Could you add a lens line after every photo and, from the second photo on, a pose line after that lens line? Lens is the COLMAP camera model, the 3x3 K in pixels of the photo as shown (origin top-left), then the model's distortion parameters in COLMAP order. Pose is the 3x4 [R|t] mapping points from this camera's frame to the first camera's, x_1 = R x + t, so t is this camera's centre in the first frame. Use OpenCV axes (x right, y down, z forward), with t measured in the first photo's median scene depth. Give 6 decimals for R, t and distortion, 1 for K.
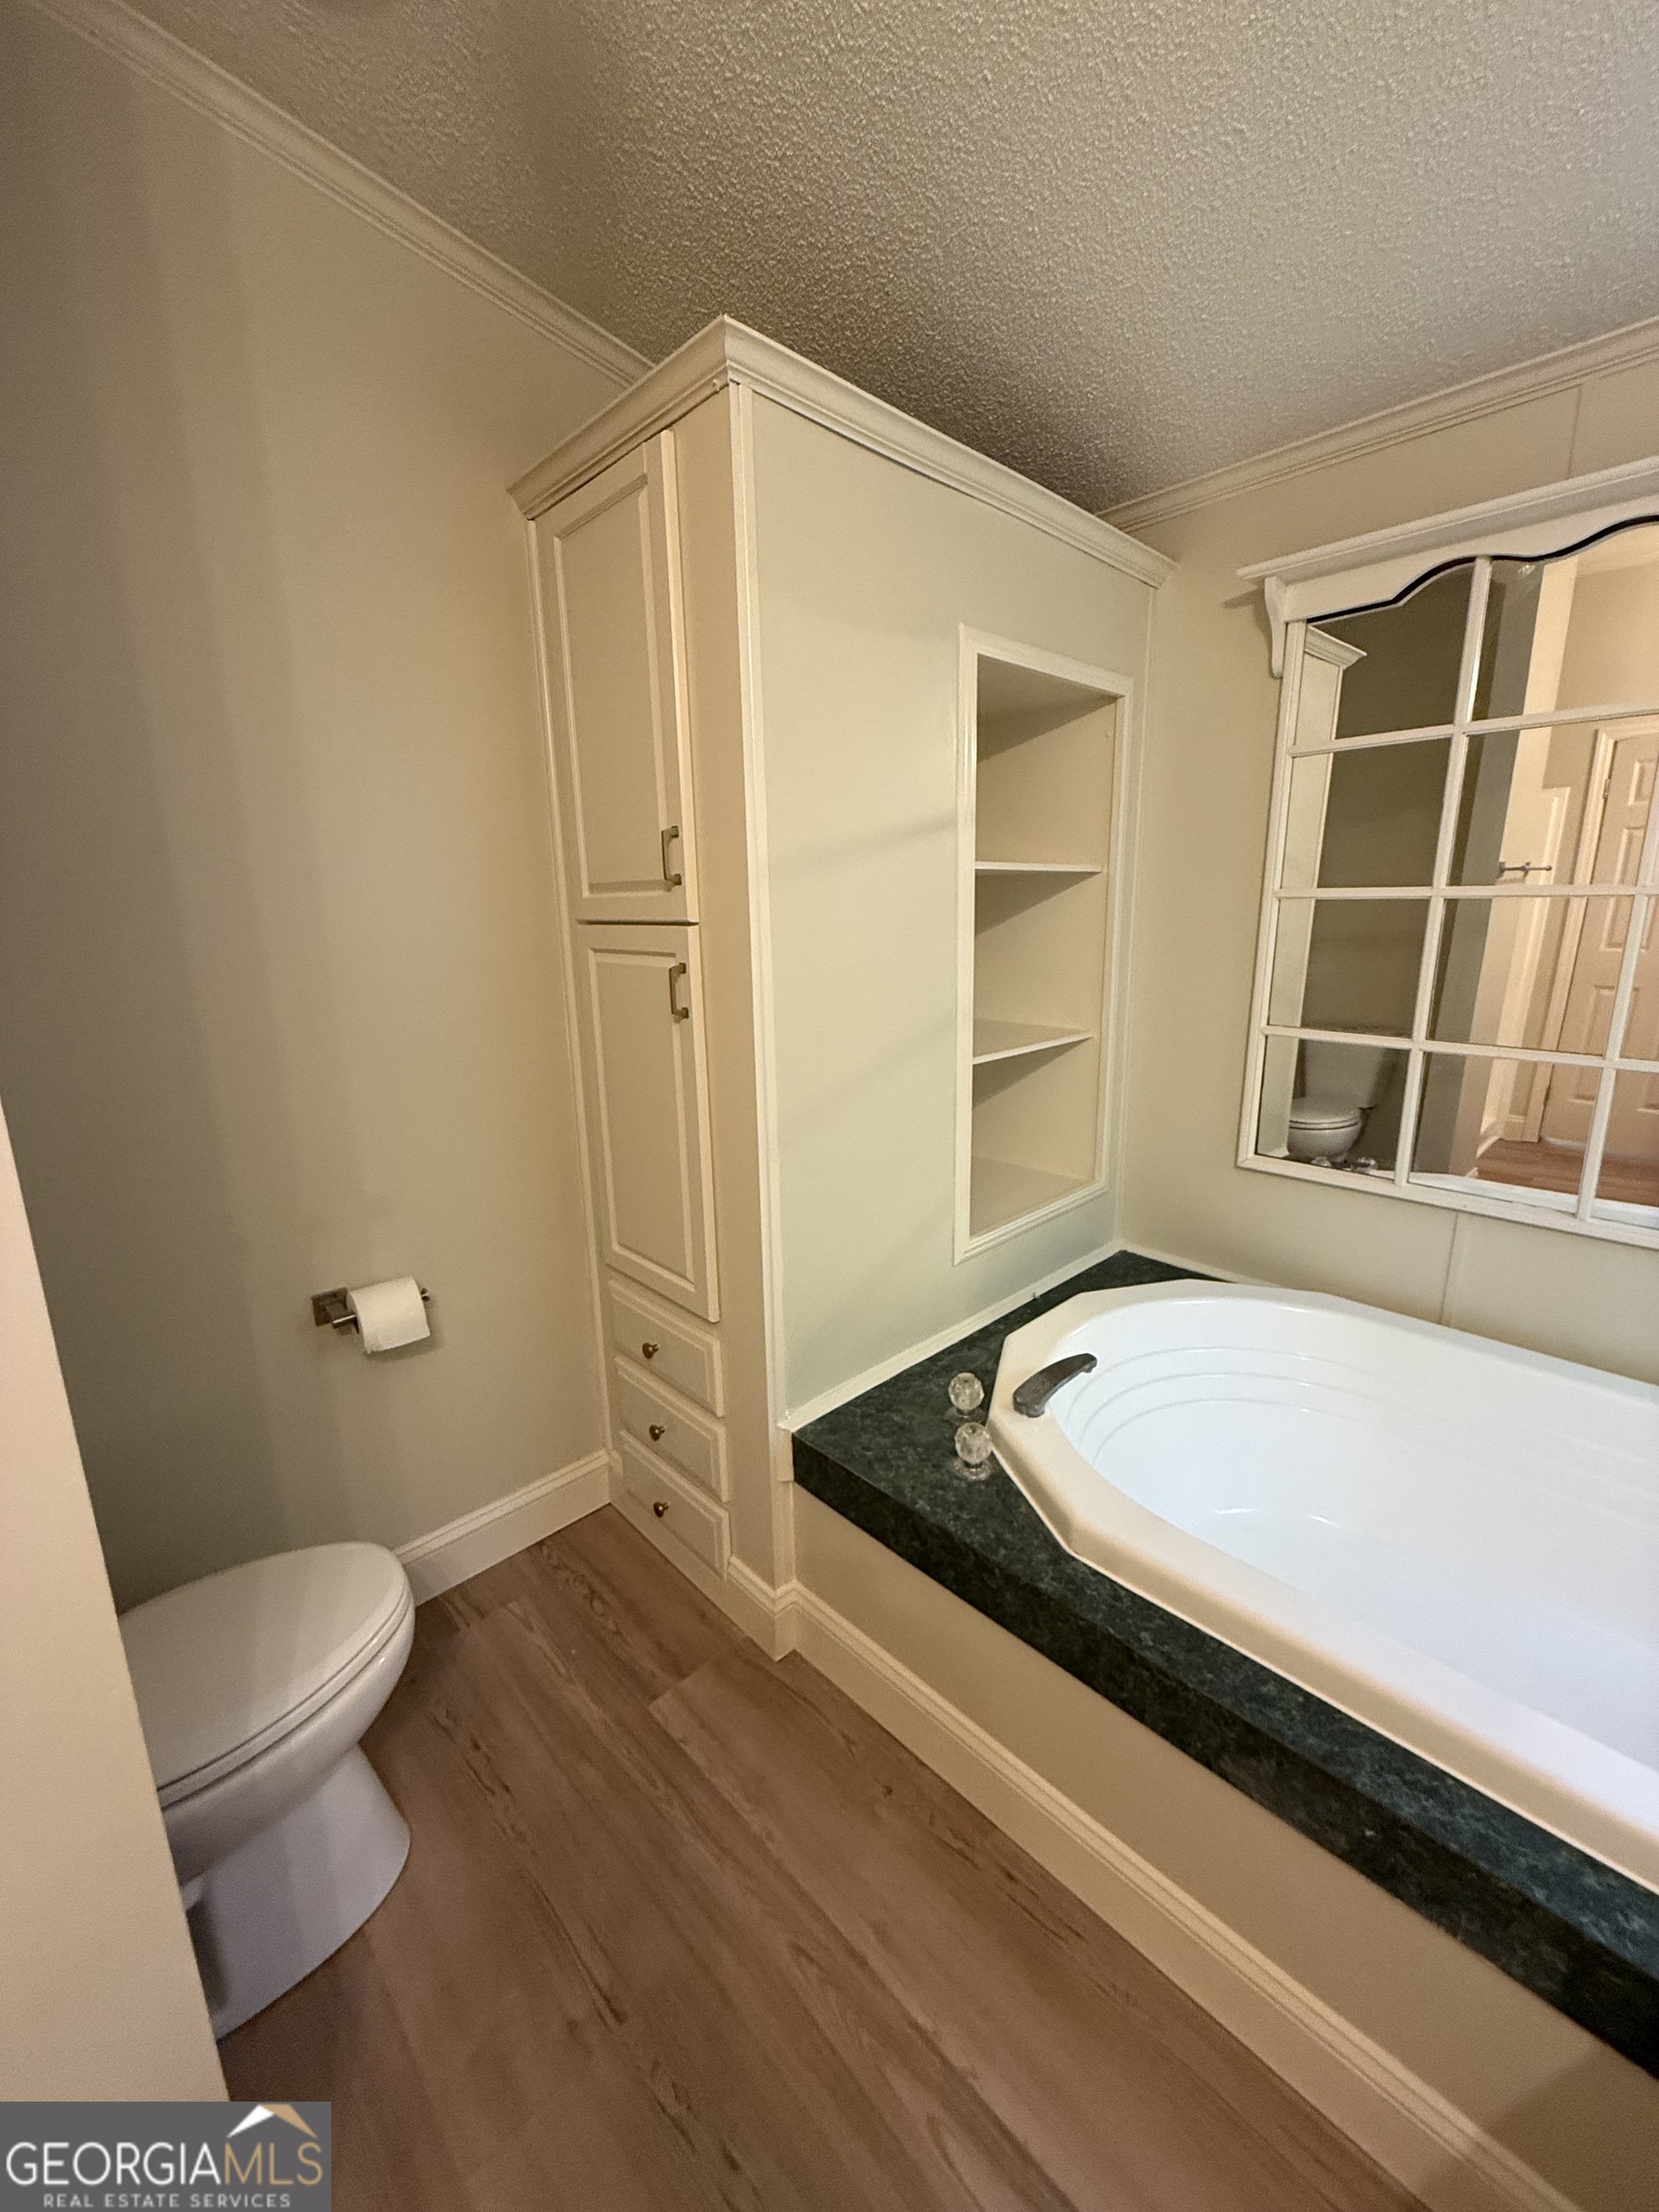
lens RADIAL K [[887.0, 0, 815.6], [0, 887.0, 1106.5], [0, 0, 1]] dist [-0.007460, -0.000049]
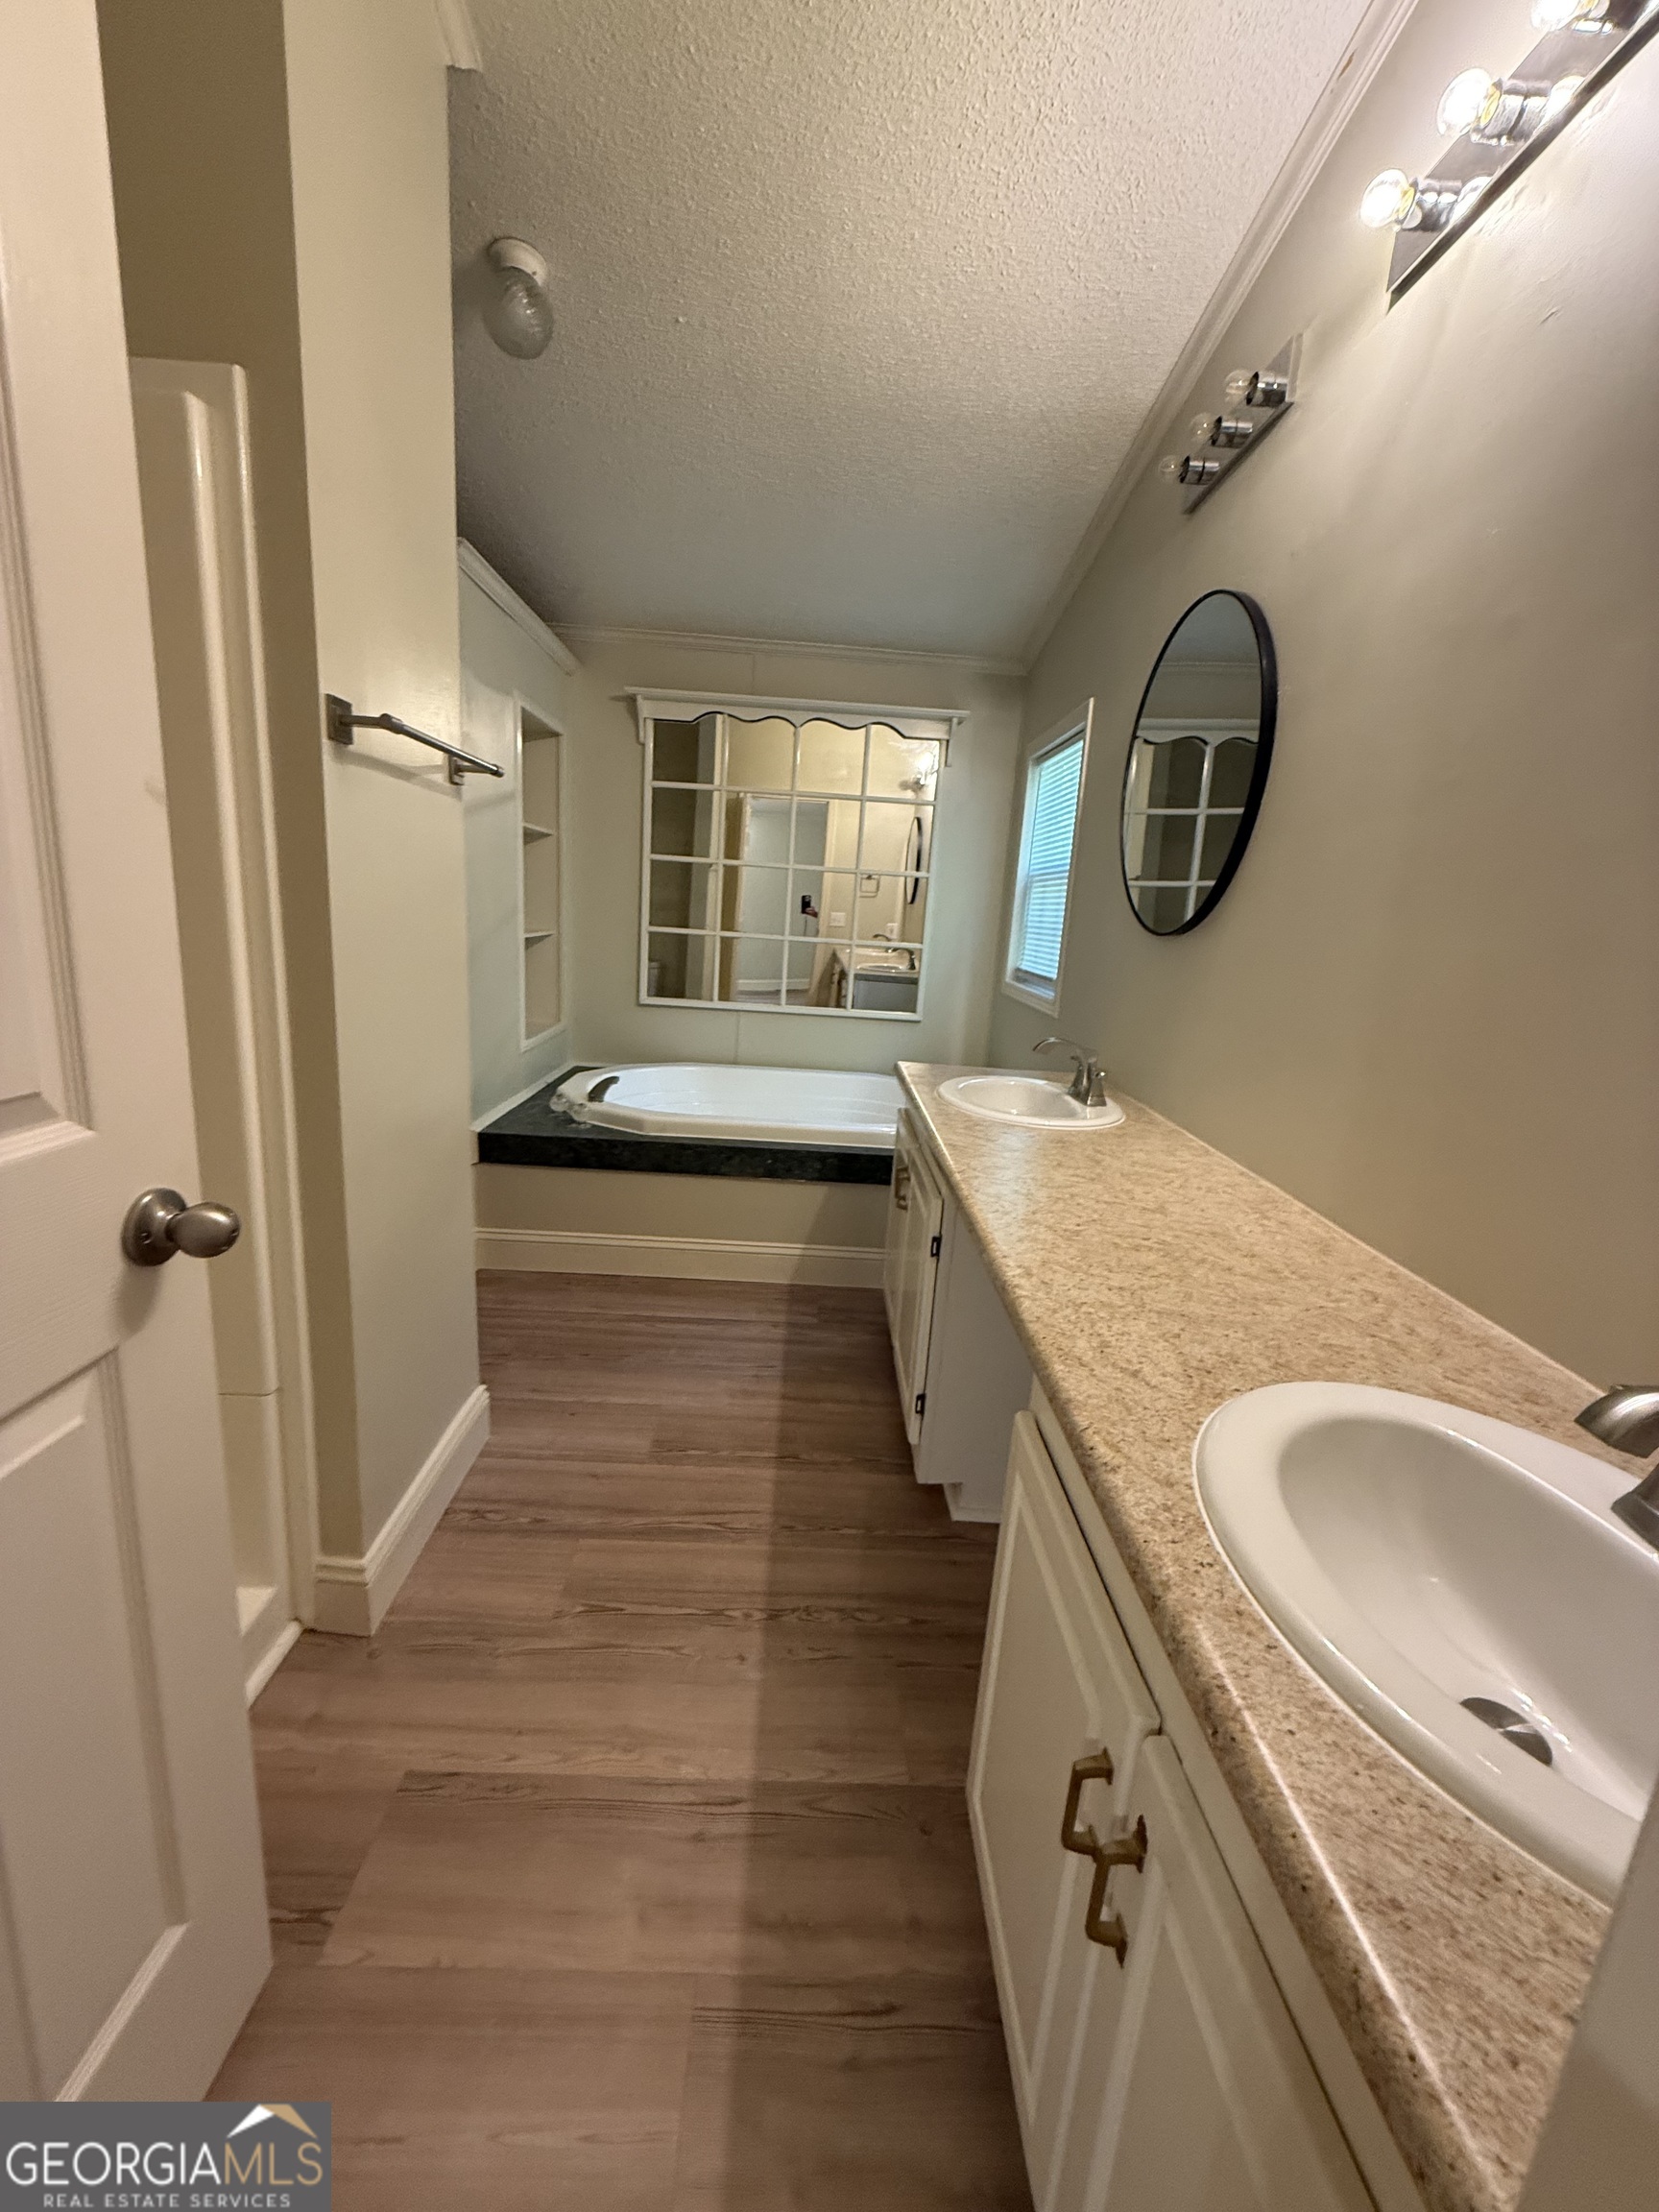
lens RADIAL K [[887.0, 0, 828.4], [0, 887.0, 1104.7], [0, 0, 1]] dist [-0.007460, -0.000049]
pose [[0.680780, -0.105073, 0.724913, -0.720016], [0.101737, 0.993629, 0.048479, 0.262244], [-0.725389, 0.040747, 0.687132, -0.629022]]
